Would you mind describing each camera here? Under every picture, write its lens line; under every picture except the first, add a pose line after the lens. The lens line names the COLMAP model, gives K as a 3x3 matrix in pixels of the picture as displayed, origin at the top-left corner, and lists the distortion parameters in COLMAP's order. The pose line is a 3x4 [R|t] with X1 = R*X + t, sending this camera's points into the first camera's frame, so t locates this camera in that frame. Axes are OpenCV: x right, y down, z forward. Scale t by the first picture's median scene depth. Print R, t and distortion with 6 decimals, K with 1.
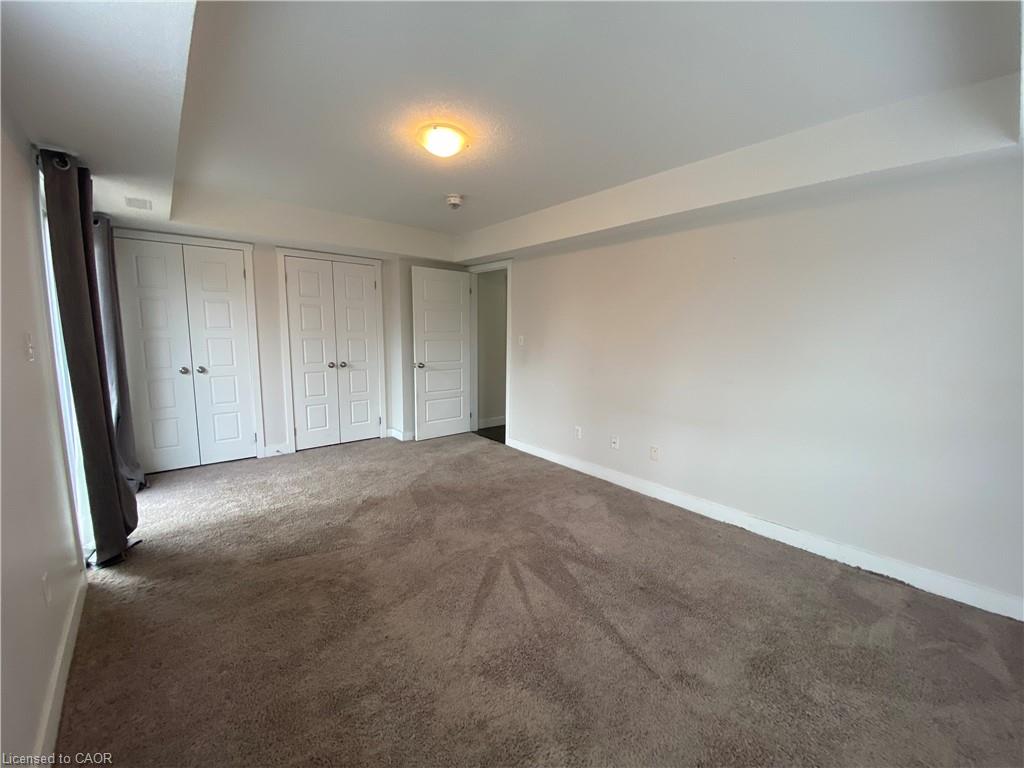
lens RADIAL K [[417.7, 0, 511.6], [0, 417.7, 380.7], [0, 0, 1]] dist [0.053670, -0.034712]
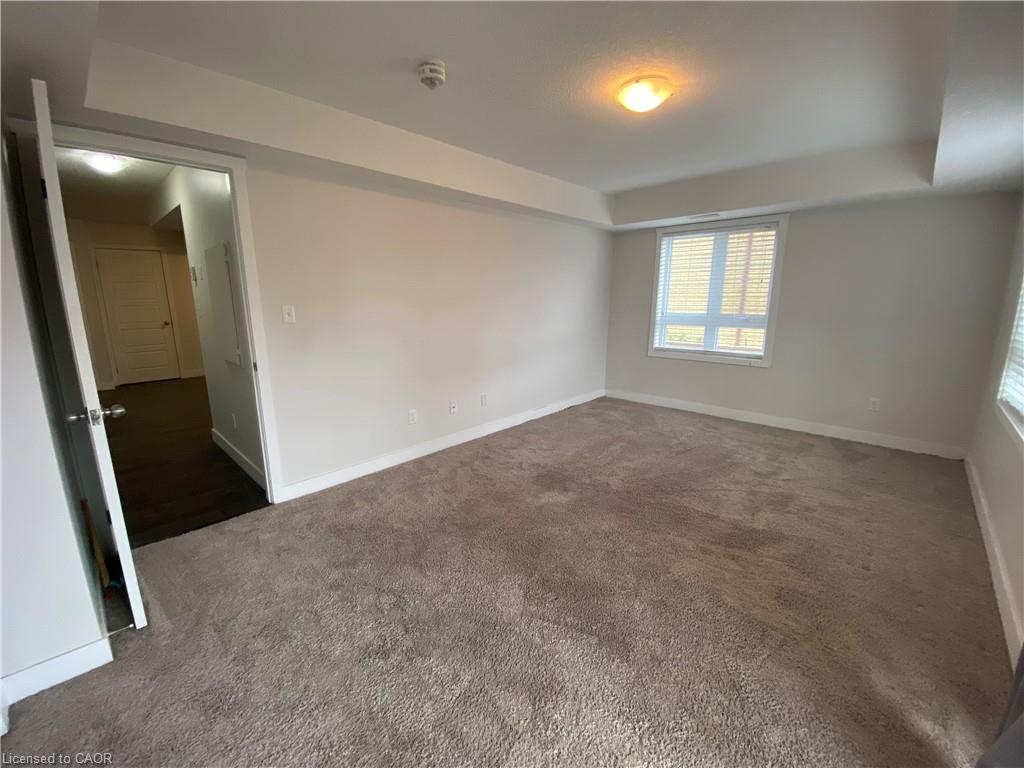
lens RADIAL K [[417.7, 0, 511.6], [0, 417.7, 380.7], [0, 0, 1]] dist [0.053670, -0.034712]
pose [[-0.117125, -0.207921, 0.971108, -0.743057], [0.124957, 0.966982, 0.222109, -0.121972], [-0.985225, 0.147361, -0.087276, 0.935027]]
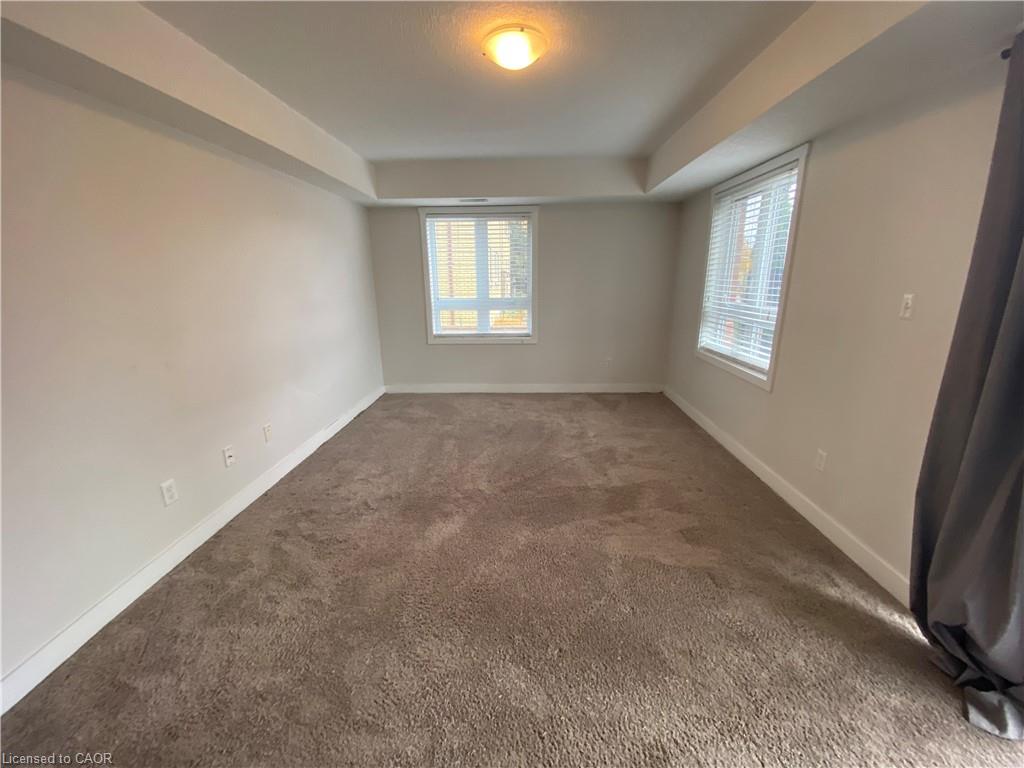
lens RADIAL K [[417.7, 0, 511.6], [0, 417.7, 380.7], [0, 0, 1]] dist [0.053670, -0.034712]
pose [[-0.738933, -0.165609, 0.653109, -0.505927], [0.090163, 0.936301, 0.339429, -0.152574], [-0.667719, 0.309701, -0.676932, 1.114778]]
